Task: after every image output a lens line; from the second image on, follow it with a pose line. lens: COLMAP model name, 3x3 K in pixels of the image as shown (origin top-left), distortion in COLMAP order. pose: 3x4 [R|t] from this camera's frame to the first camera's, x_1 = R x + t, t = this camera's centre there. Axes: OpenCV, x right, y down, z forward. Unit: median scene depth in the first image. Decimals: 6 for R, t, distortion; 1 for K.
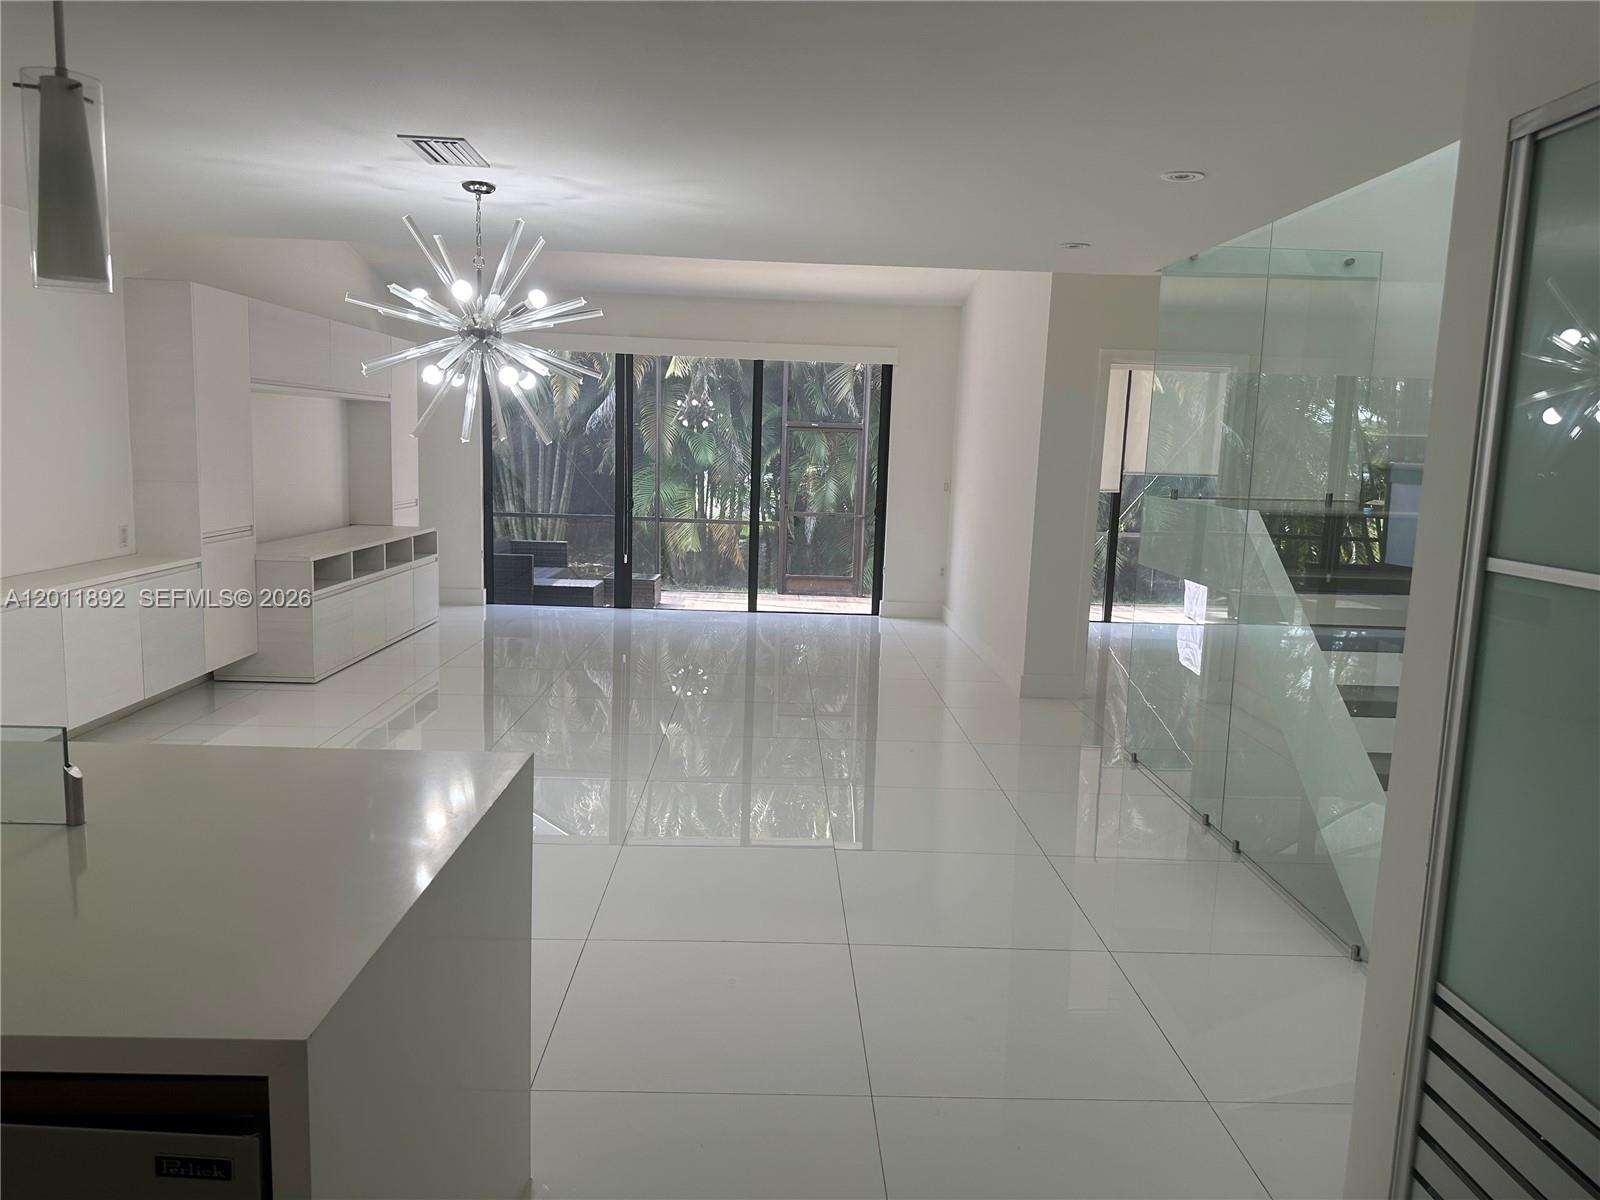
lens RADIAL K [[1122.2, 0, 800.0], [0, 1122.2, 600.0], [0, 0, 1]] dist [0.082834, -0.114234]
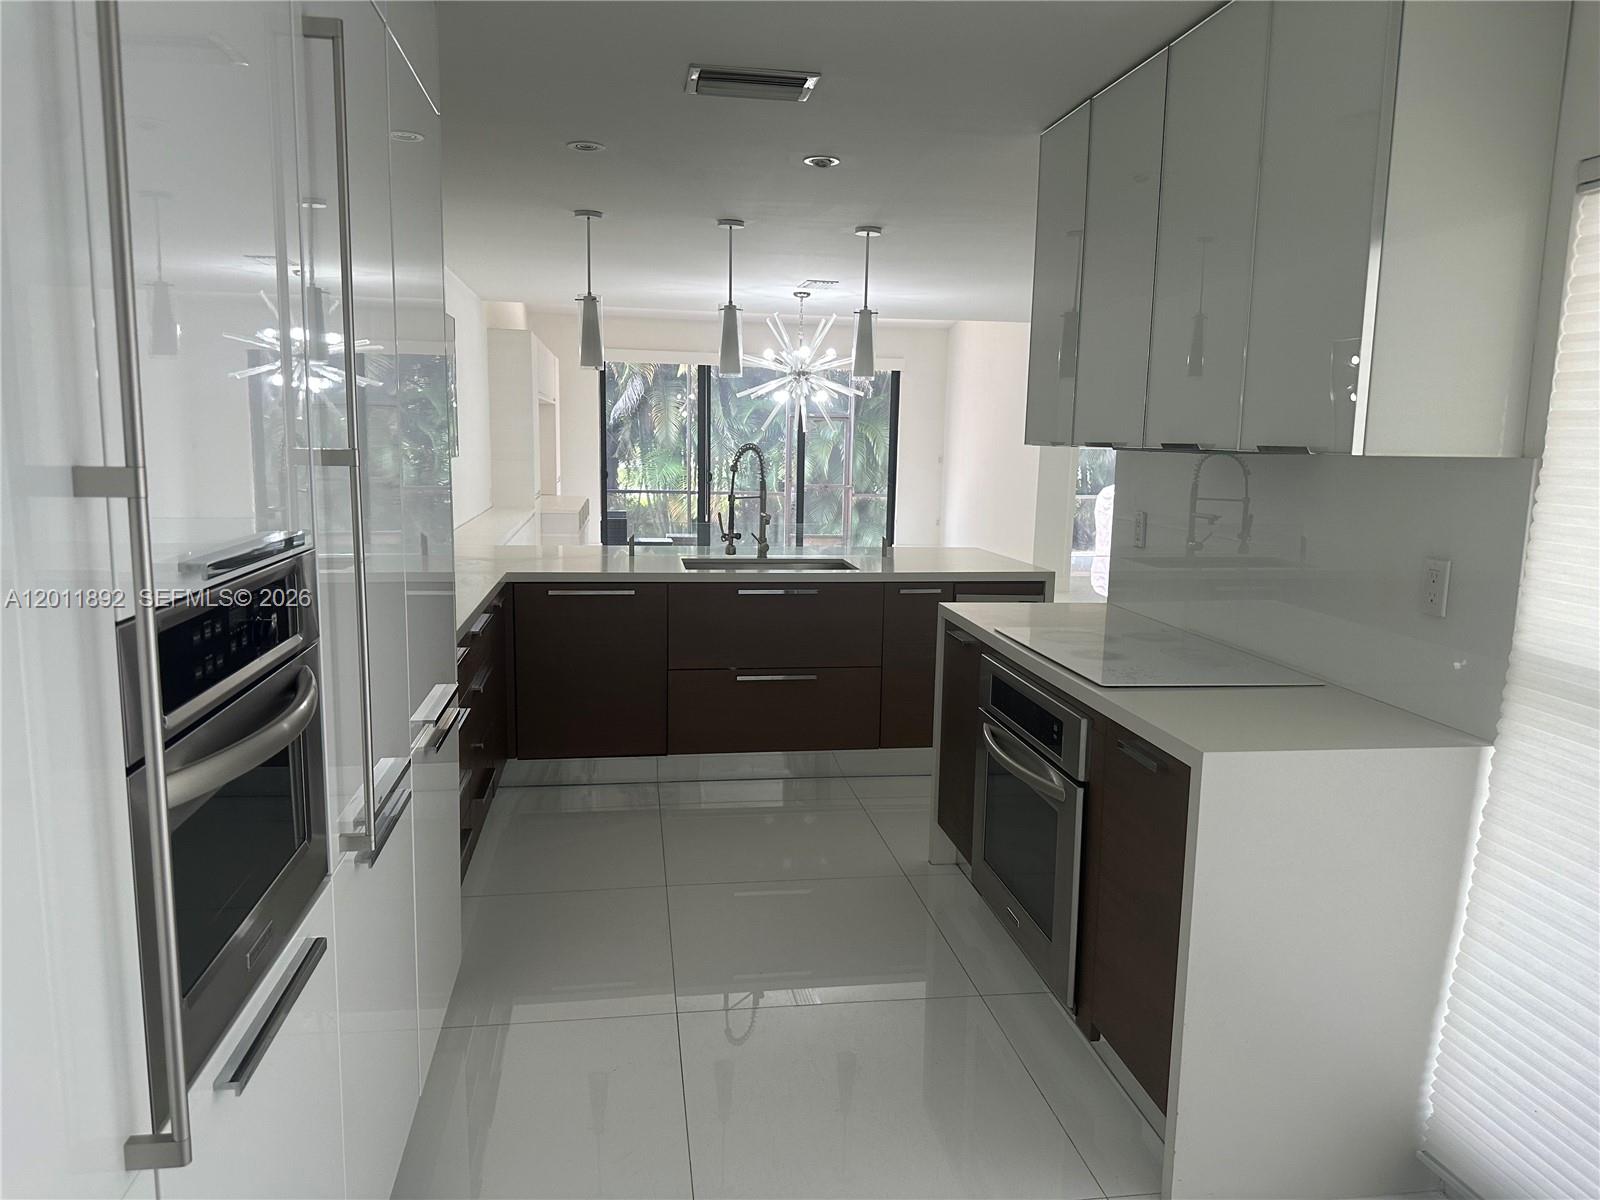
lens RADIAL K [[1122.2, 0, 800.0], [0, 1122.2, 600.0], [0, 0, 1]] dist [0.082834, -0.114234]
pose [[0.991391, -0.033863, 0.126476, -0.246787], [0.032371, 0.999380, 0.013835, 0.052495], [-0.126866, -0.009622, 0.991873, -0.391358]]
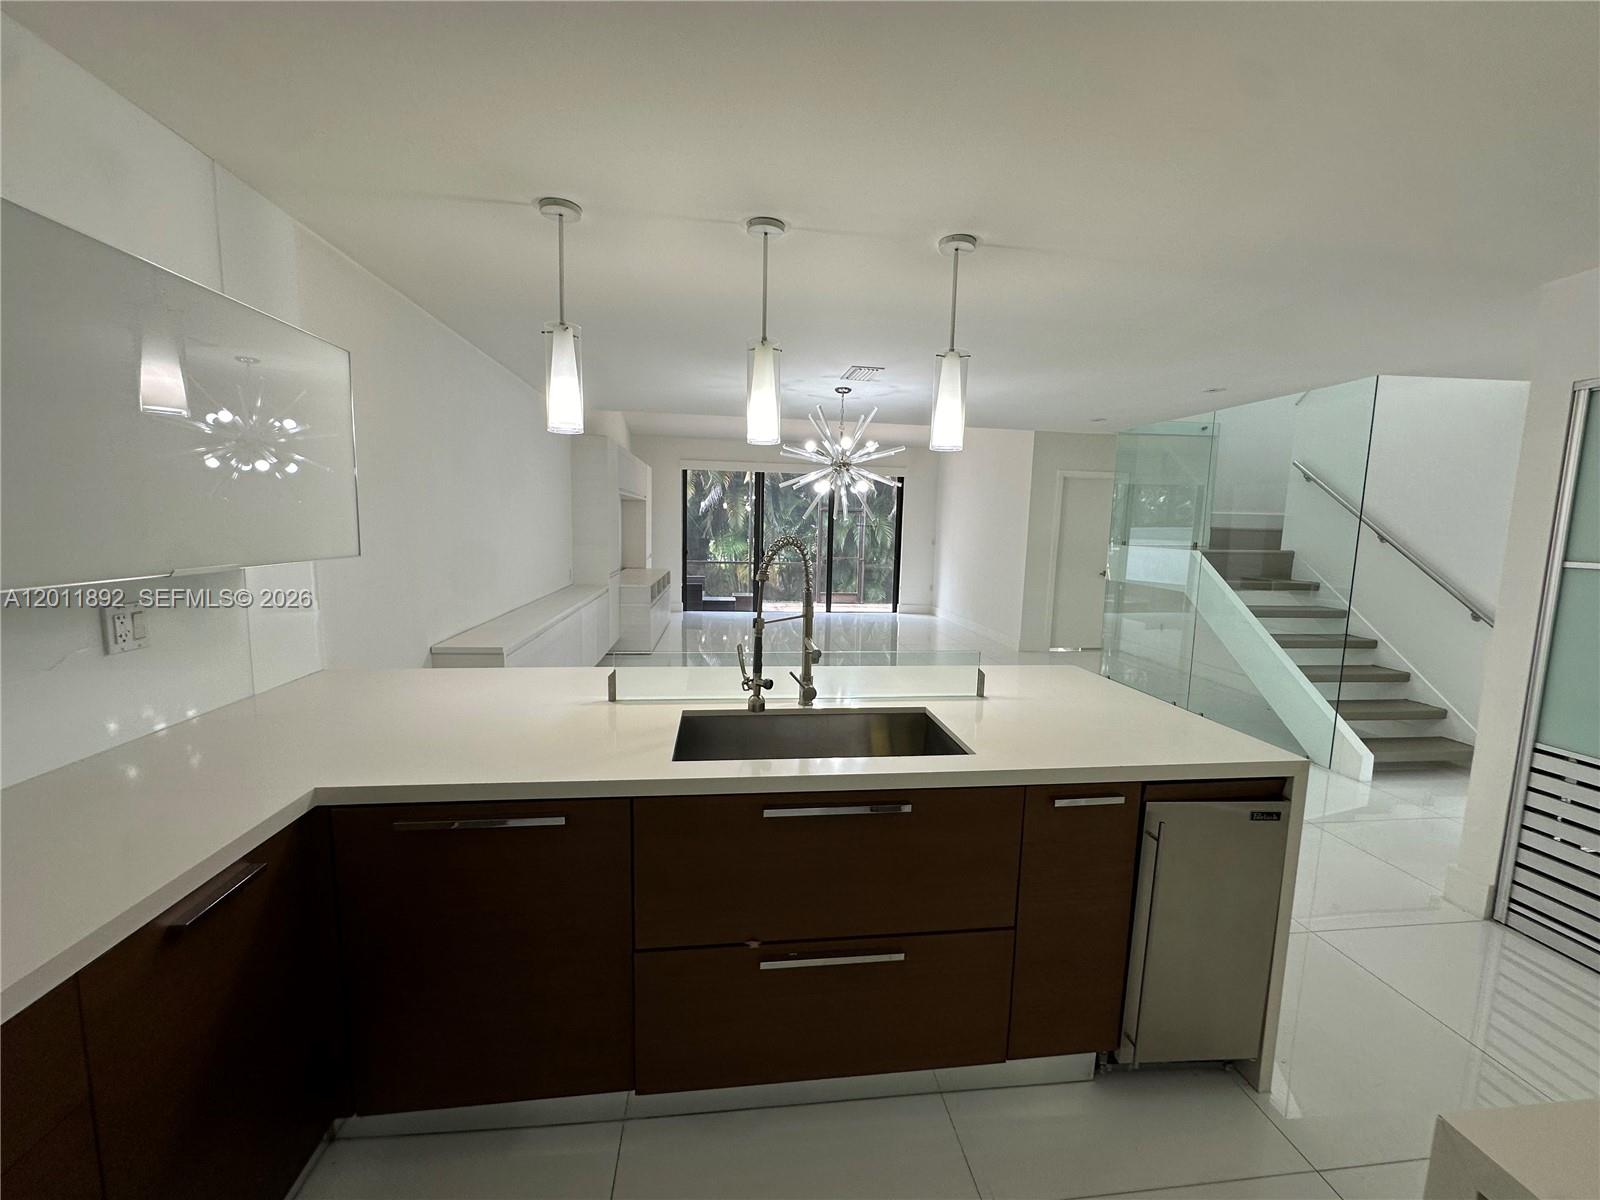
lens RADIAL K [[640.0, 0, 800.0], [0, 640.0, 600.0], [0, 0, 1]] dist [-0.001737, -0.000274]
pose [[0.995226, -0.021588, 0.095176, -0.214468], [0.022964, 0.999647, -0.013378, 0.004387], [-0.094853, 0.015499, 0.995371, -0.035780]]
